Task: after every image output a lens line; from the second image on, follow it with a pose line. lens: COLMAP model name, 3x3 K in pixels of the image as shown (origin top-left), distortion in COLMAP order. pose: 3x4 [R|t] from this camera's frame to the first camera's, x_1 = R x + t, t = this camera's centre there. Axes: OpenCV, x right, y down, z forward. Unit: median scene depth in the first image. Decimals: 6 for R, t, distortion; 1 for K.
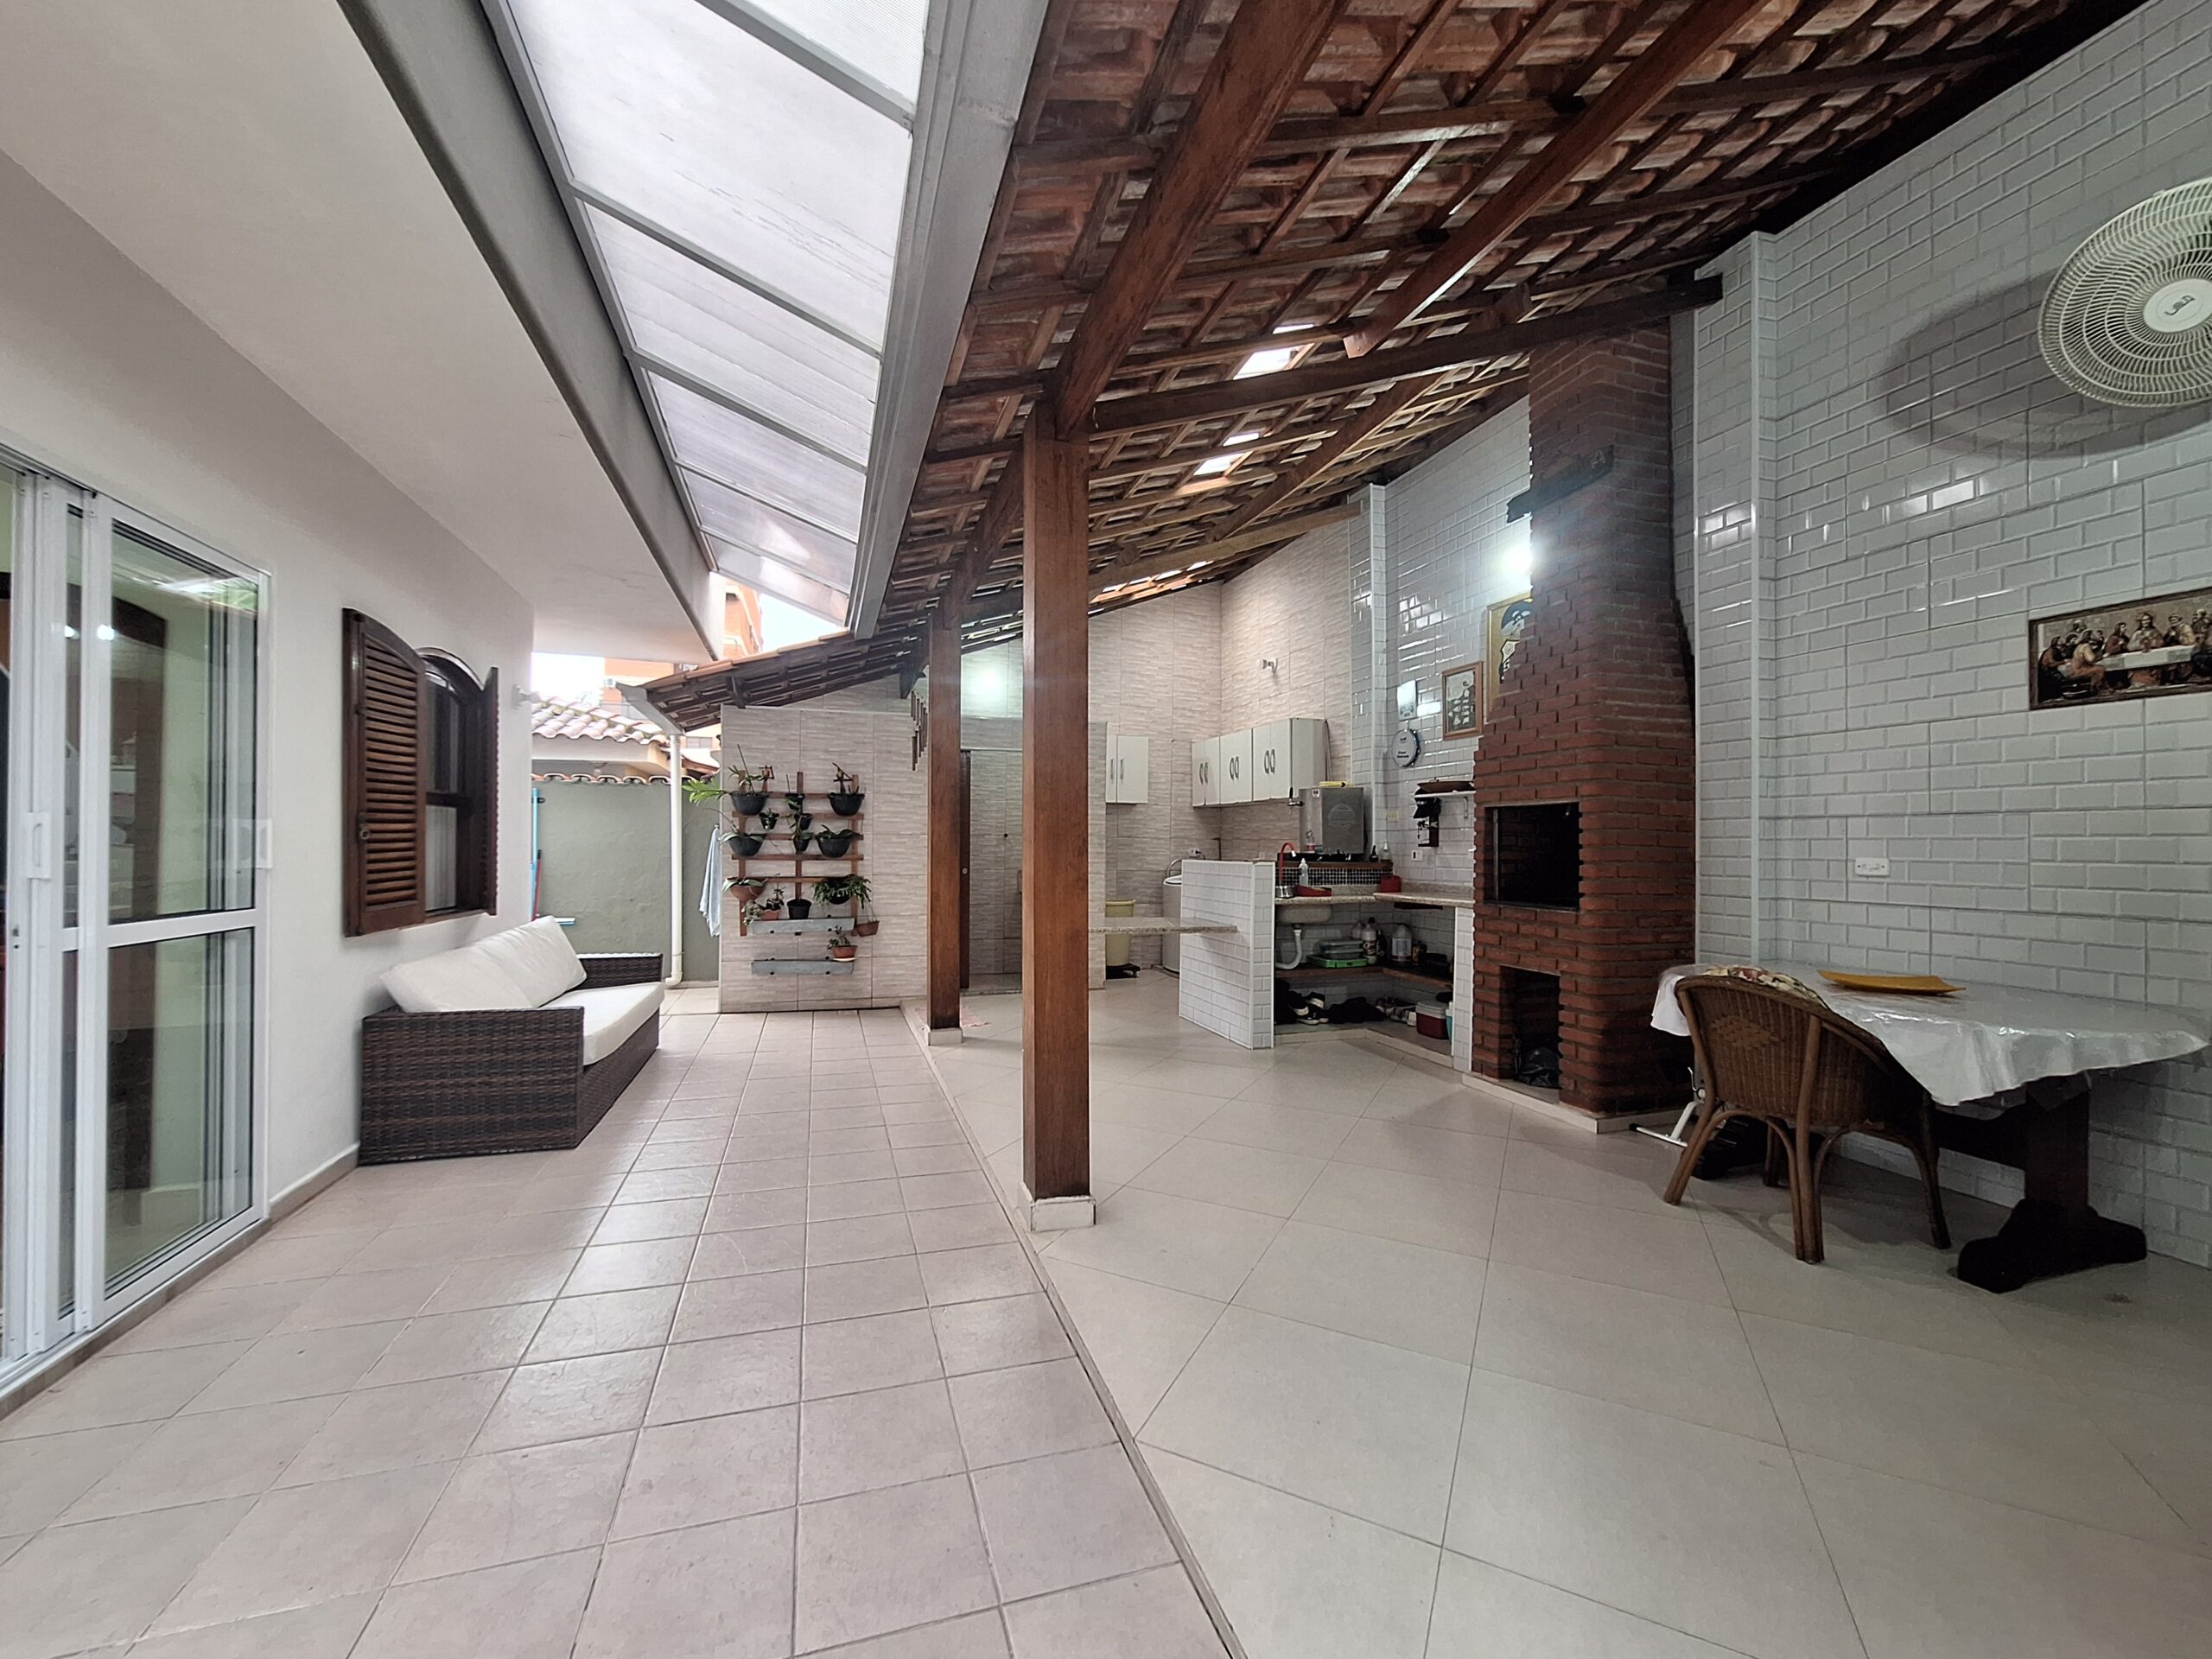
lens RADIAL K [[875.0, 0, 1087.4], [0, 875.0, 833.8], [0, 0, 1]] dist [-0.007116, 0.002007]
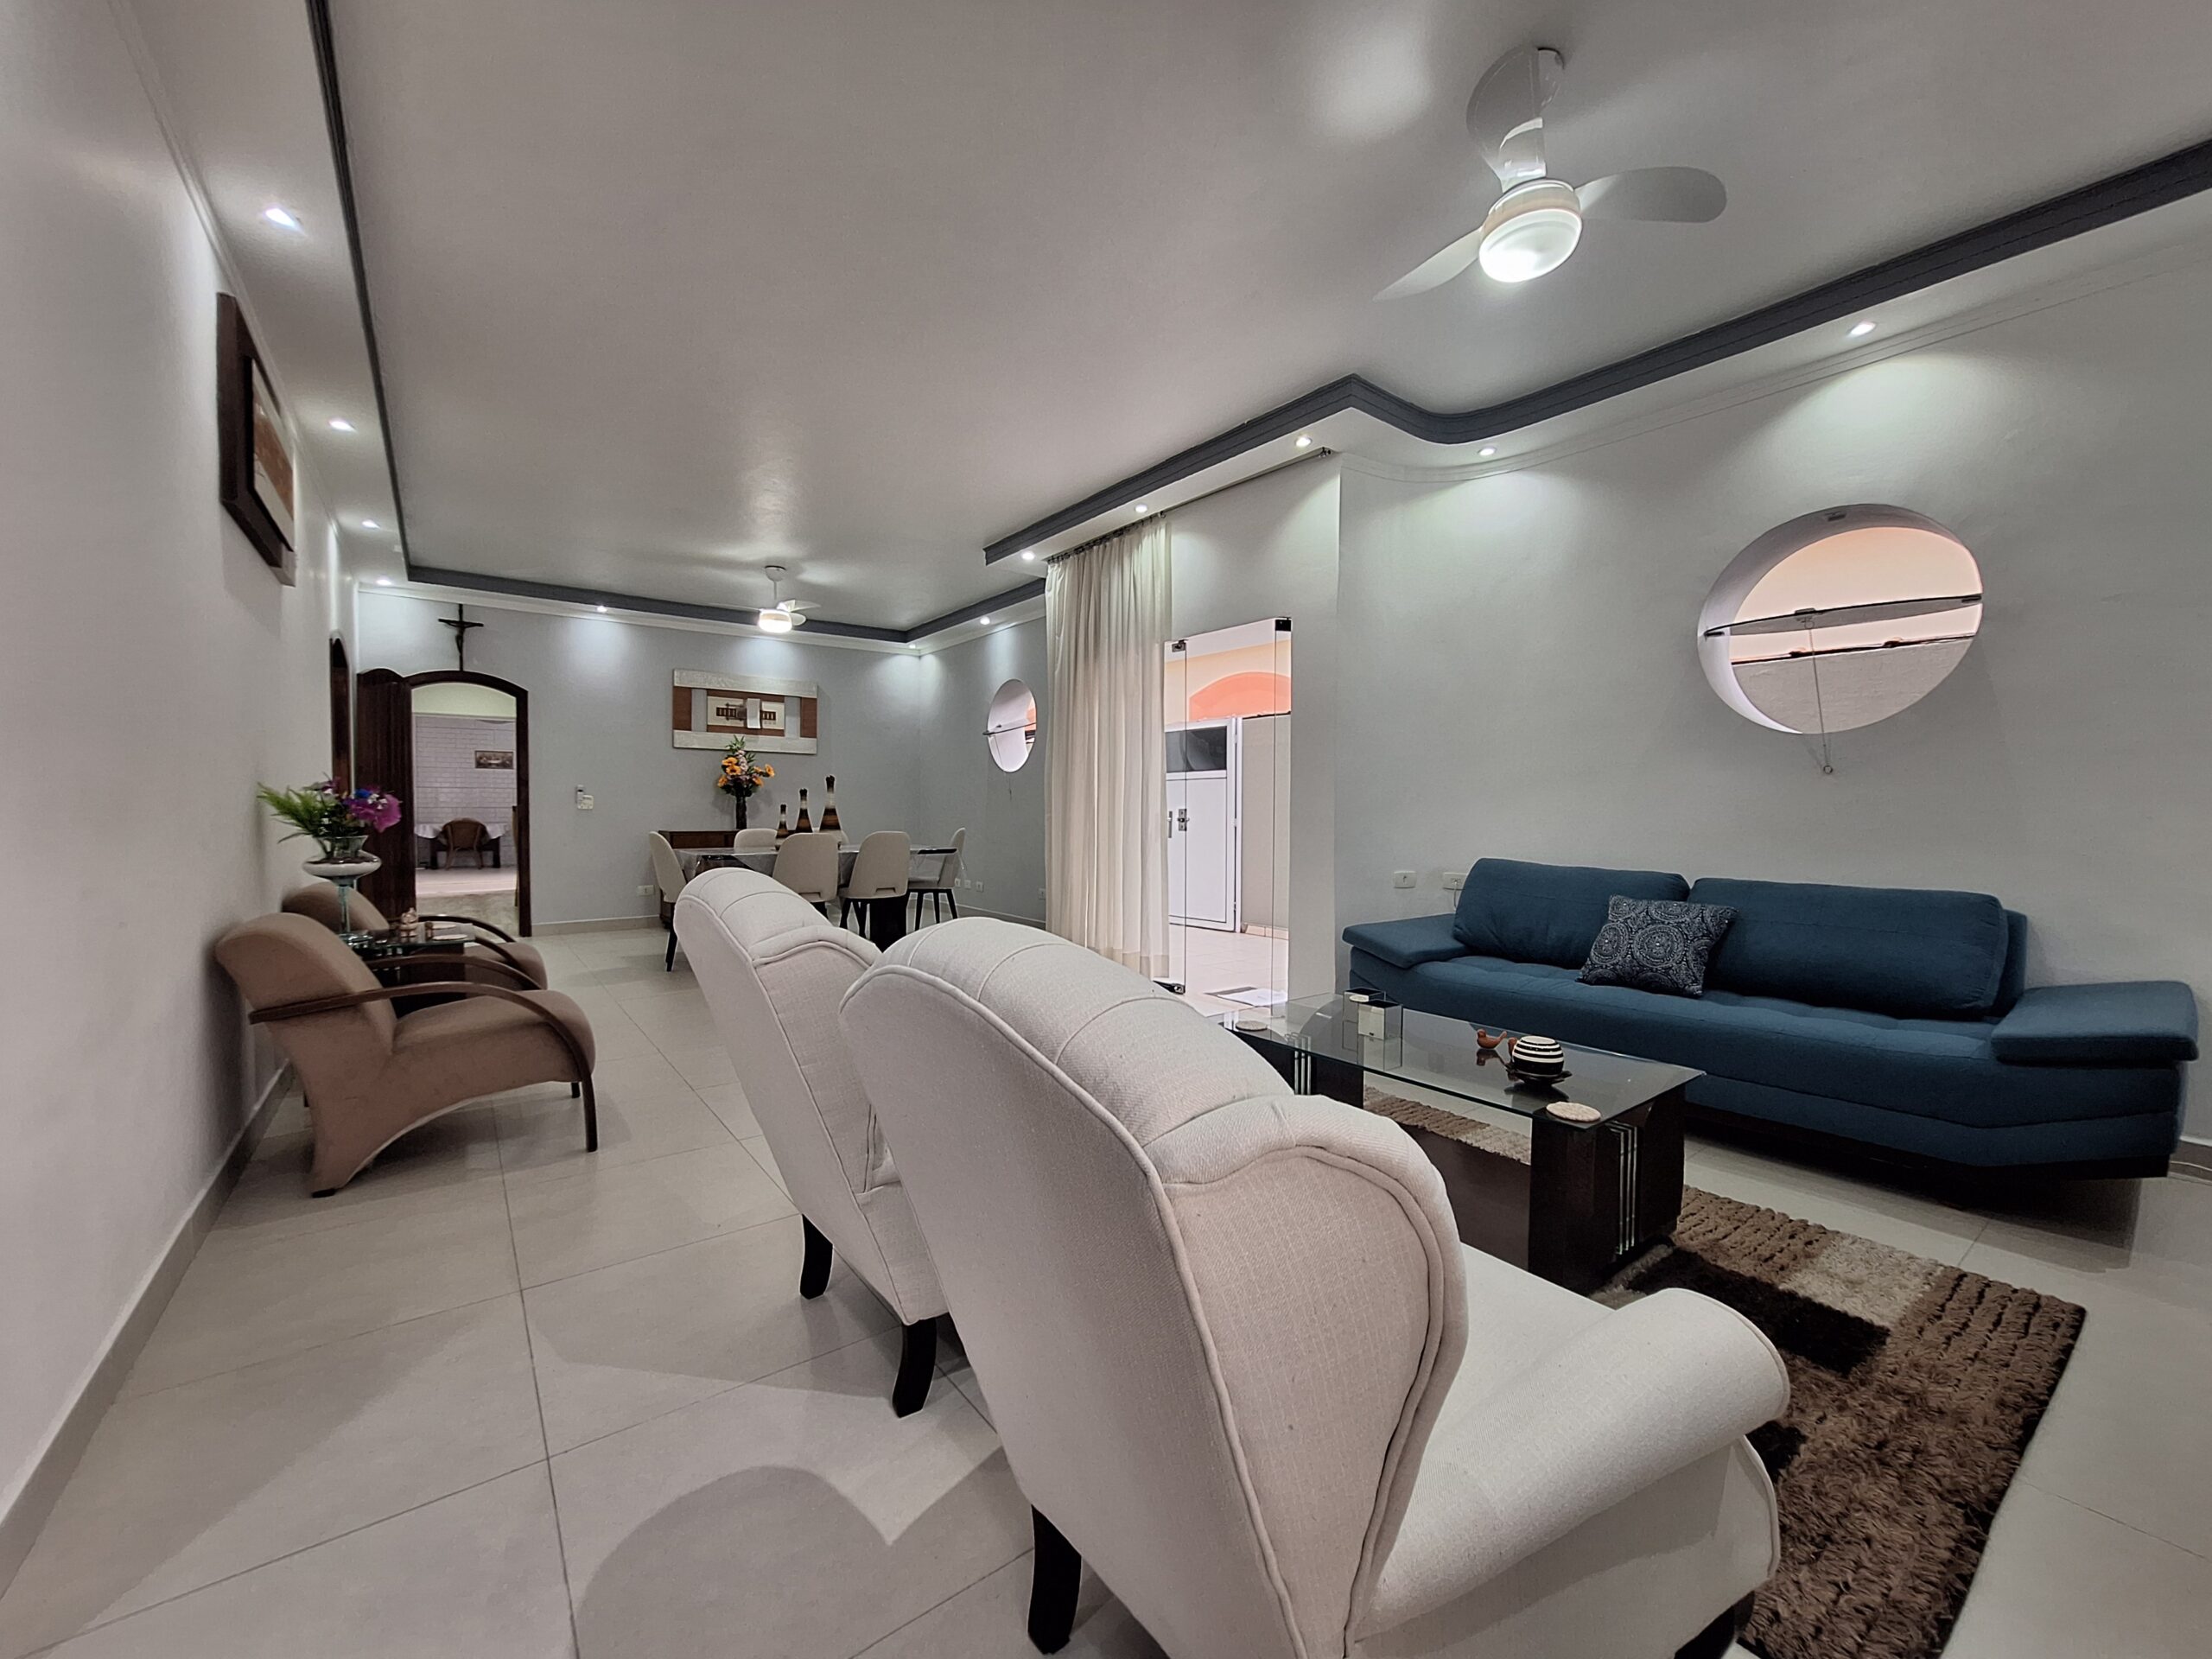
lens RADIAL K [[875.0, 0, 1094.8], [0, 875.0, 837.1], [0, 0, 1]] dist [-0.007116, 0.002007]
pose [[-0.322586, -0.036821, 0.945824, -3.938056], [-0.014461, 0.999318, 0.033971, 0.029509], [-0.946430, -0.002719, -0.322898, -0.638436]]
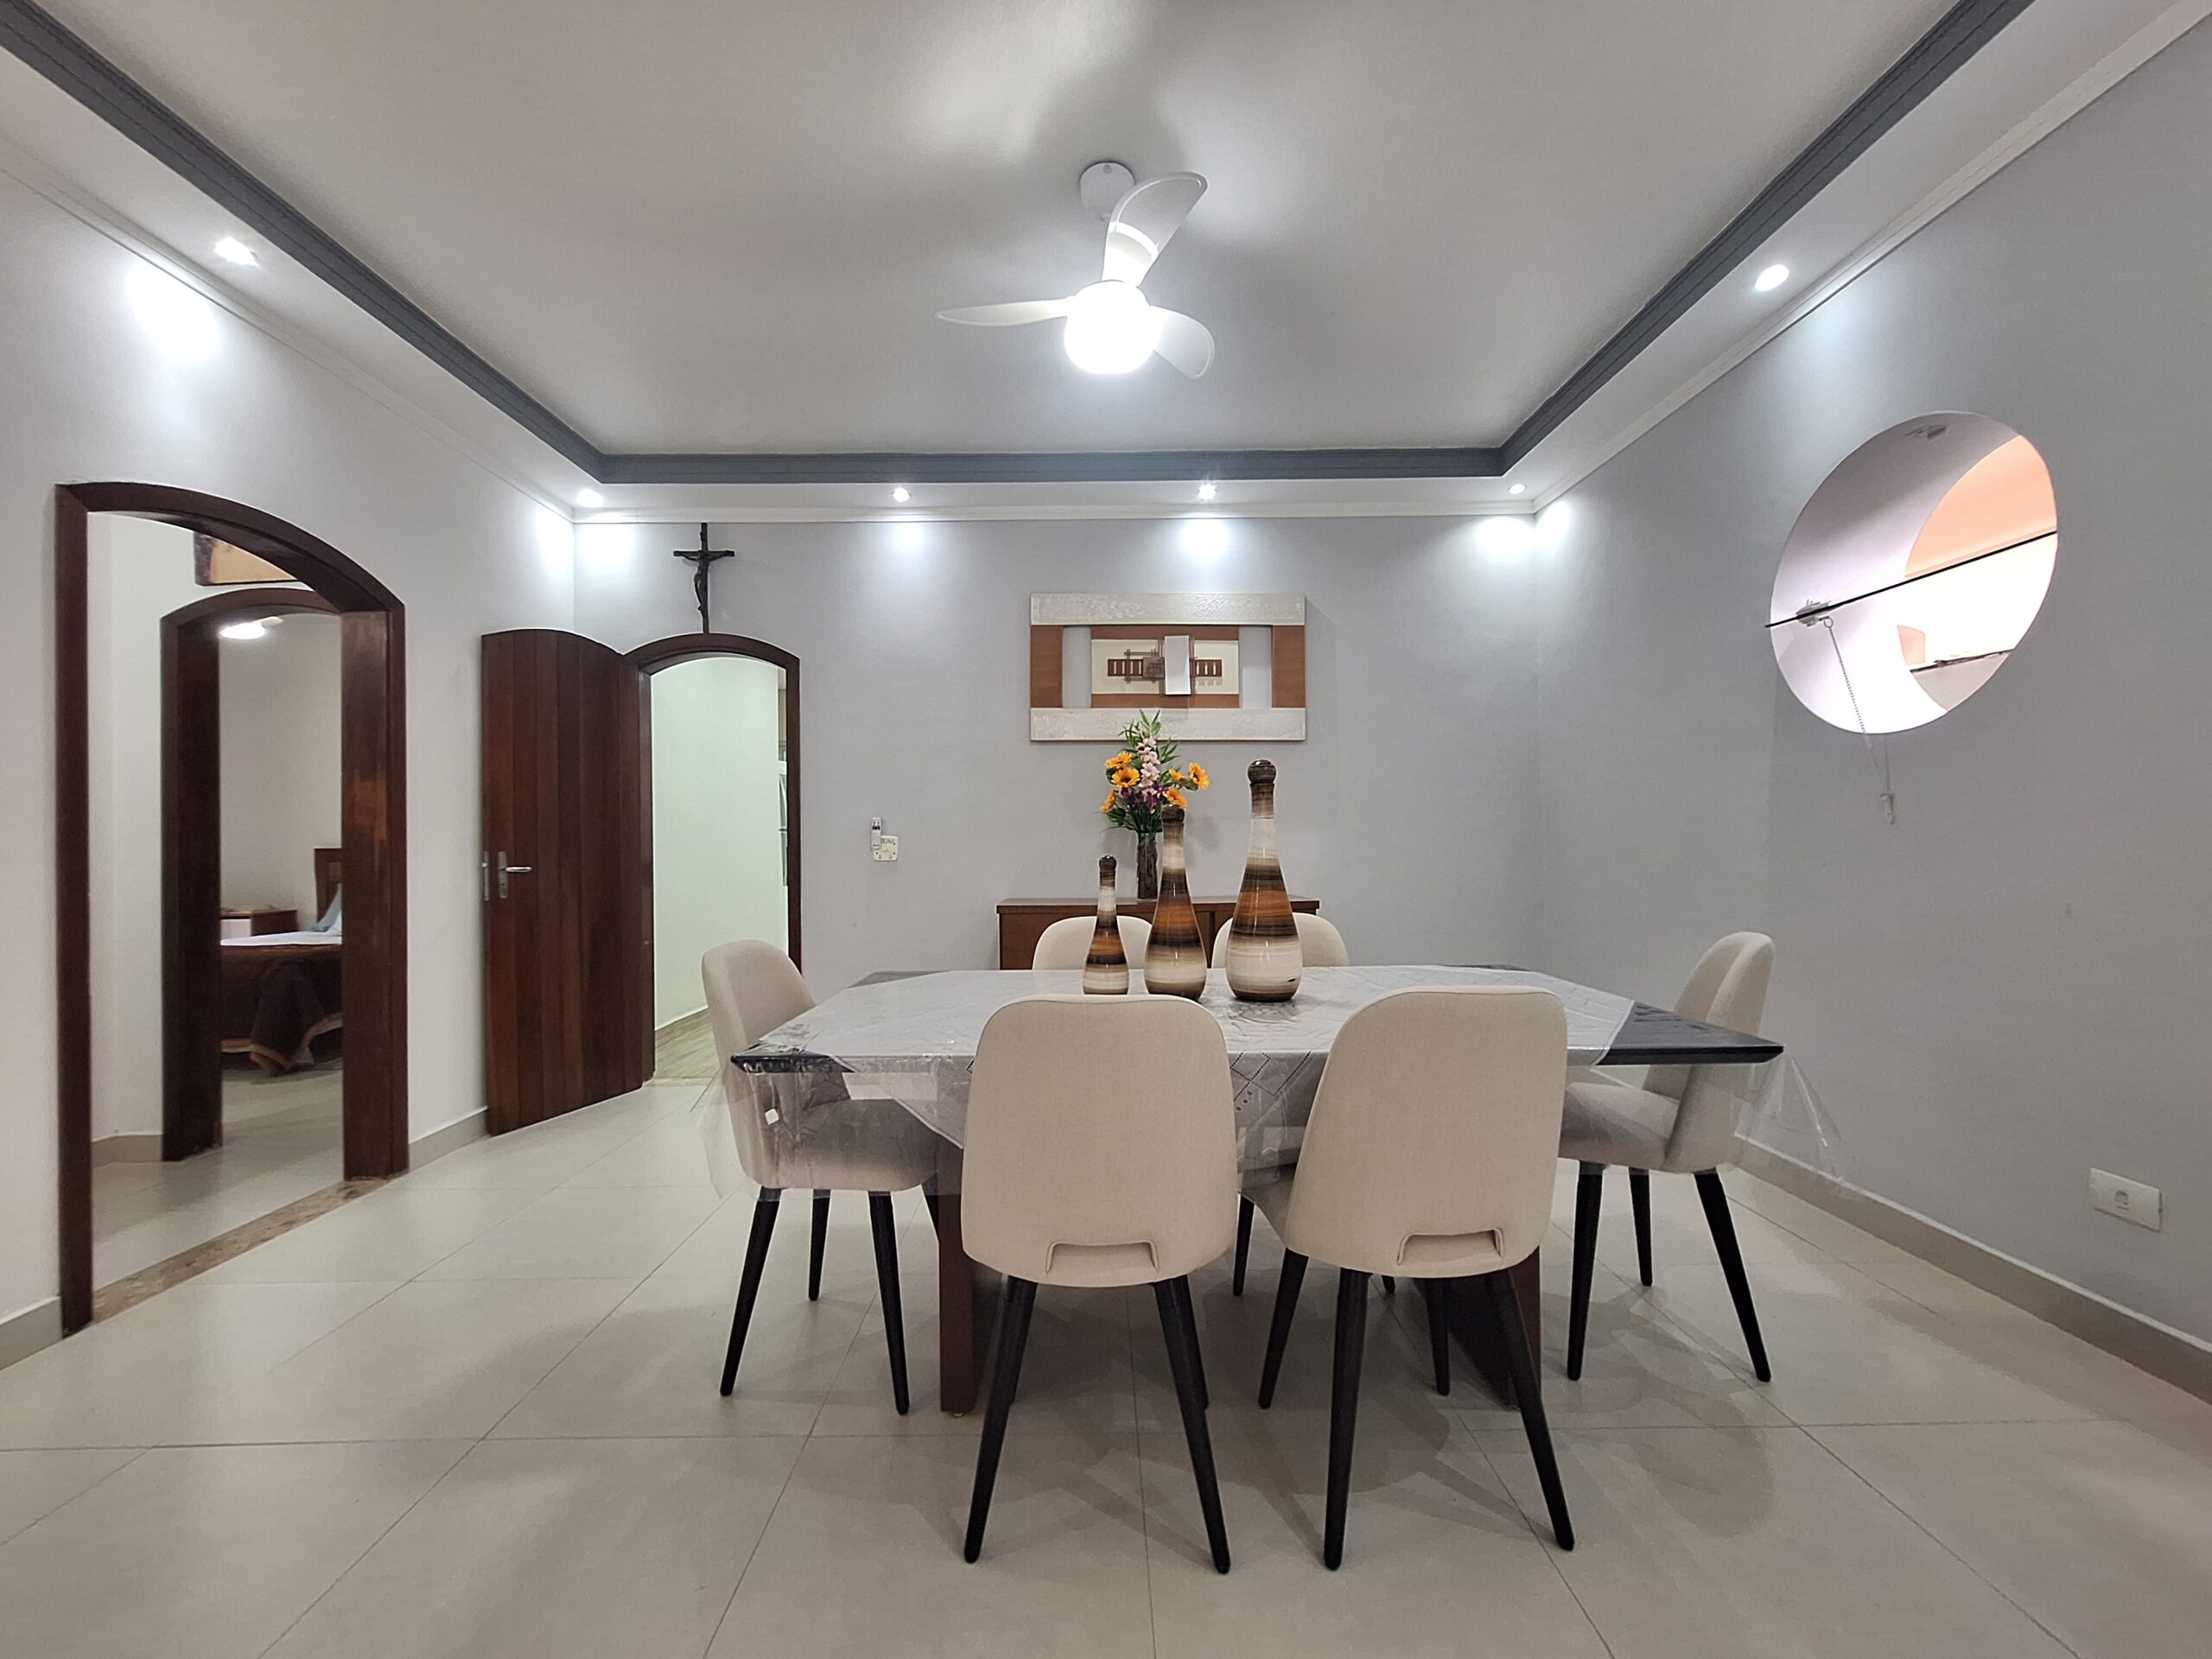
lens RADIAL K [[875.0, 0, 1085.7], [0, 875.0, 838.6], [0, 0, 1]] dist [-0.007116, 0.002007]
pose [[0.308003, -0.006614, 0.951362, -2.831409], [0.005696, 0.999971, 0.005107, 0.020316], [-0.951368, 0.003846, 0.308032, -0.748387]]
